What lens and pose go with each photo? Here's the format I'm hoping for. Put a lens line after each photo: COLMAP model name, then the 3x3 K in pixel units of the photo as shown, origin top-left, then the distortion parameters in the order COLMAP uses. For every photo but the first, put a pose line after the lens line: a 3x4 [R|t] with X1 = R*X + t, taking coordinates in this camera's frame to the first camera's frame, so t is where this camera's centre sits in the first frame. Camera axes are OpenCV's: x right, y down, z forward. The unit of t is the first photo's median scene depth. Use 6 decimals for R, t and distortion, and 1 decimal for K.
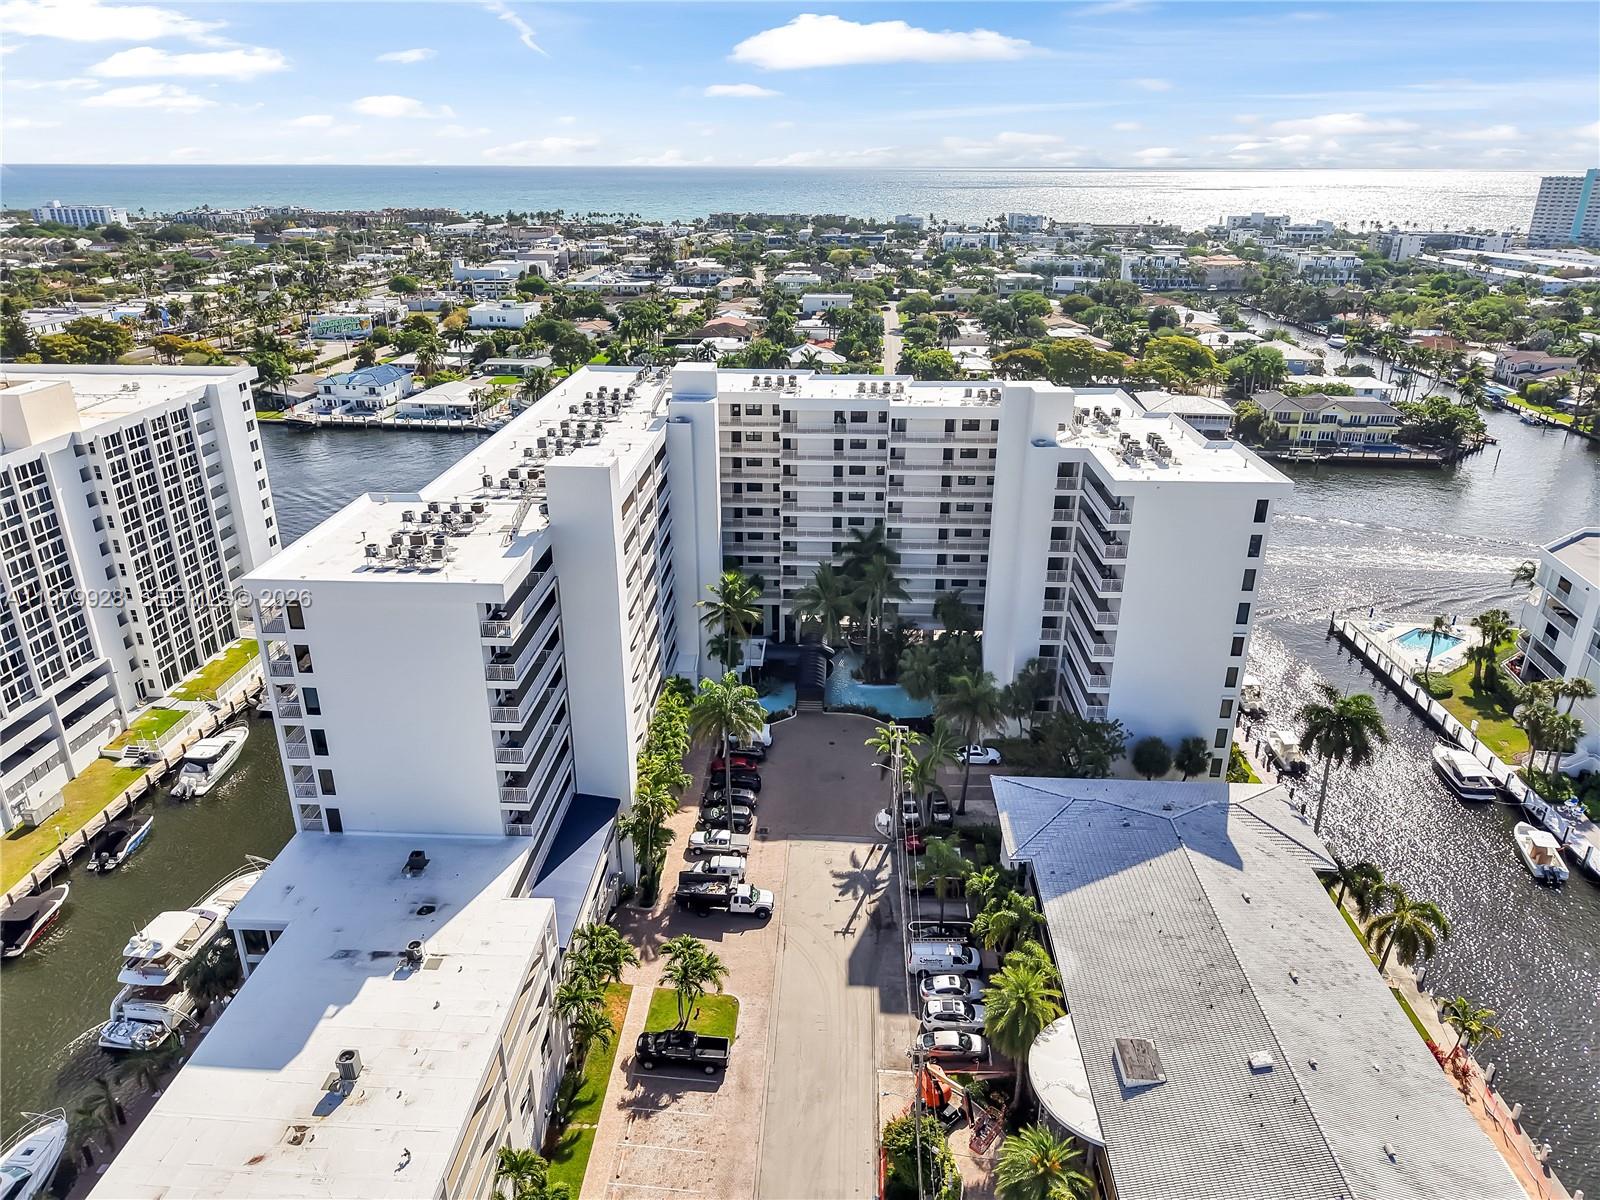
lens RADIAL K [[1090.6, 0, 797.3], [0, 1090.6, 507.9], [0, 0, 1]] dist [0.032120, -0.034623]
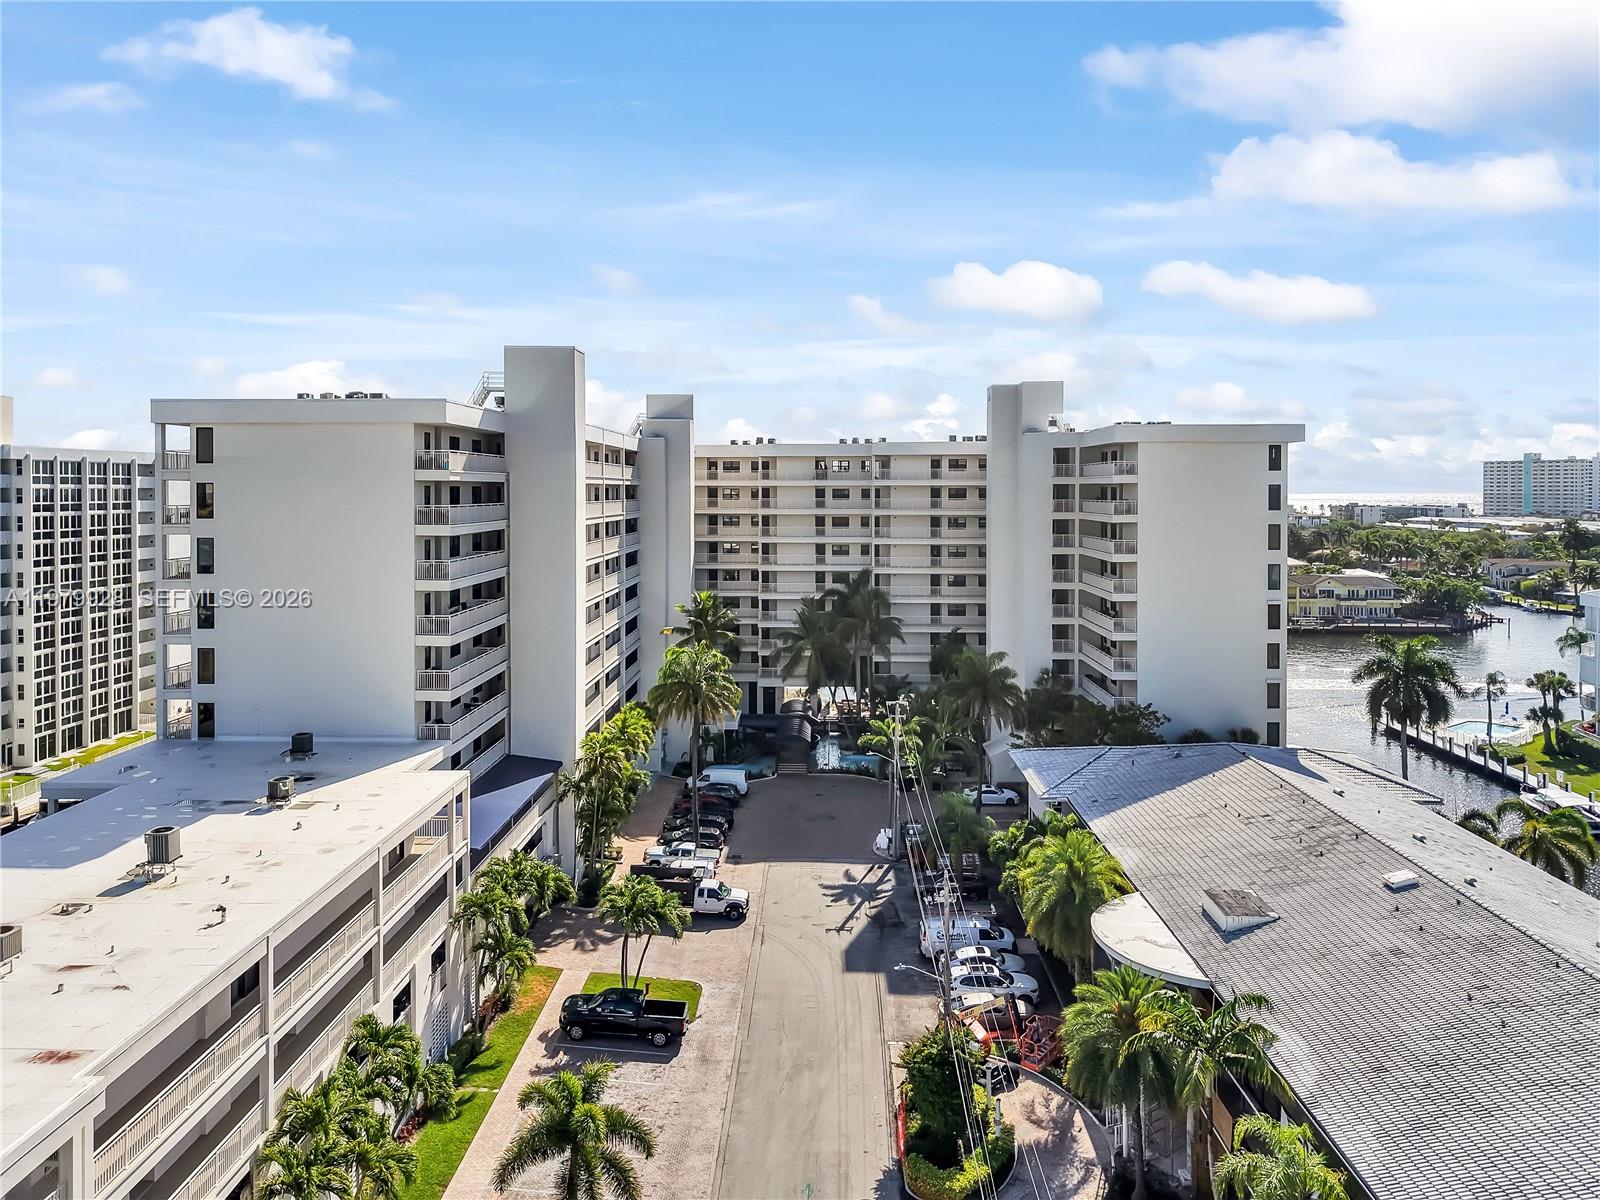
lens RADIAL K [[1090.6, 0, 797.3], [0, 1090.6, 507.9], [0, 0, 1]] dist [0.032120, -0.034623]
pose [[0.999790, -0.002709, 0.020332, -0.001369], [0.009982, 0.930201, -0.366914, 0.320445], [-0.017919, 0.367039, 0.930033, 0.131588]]
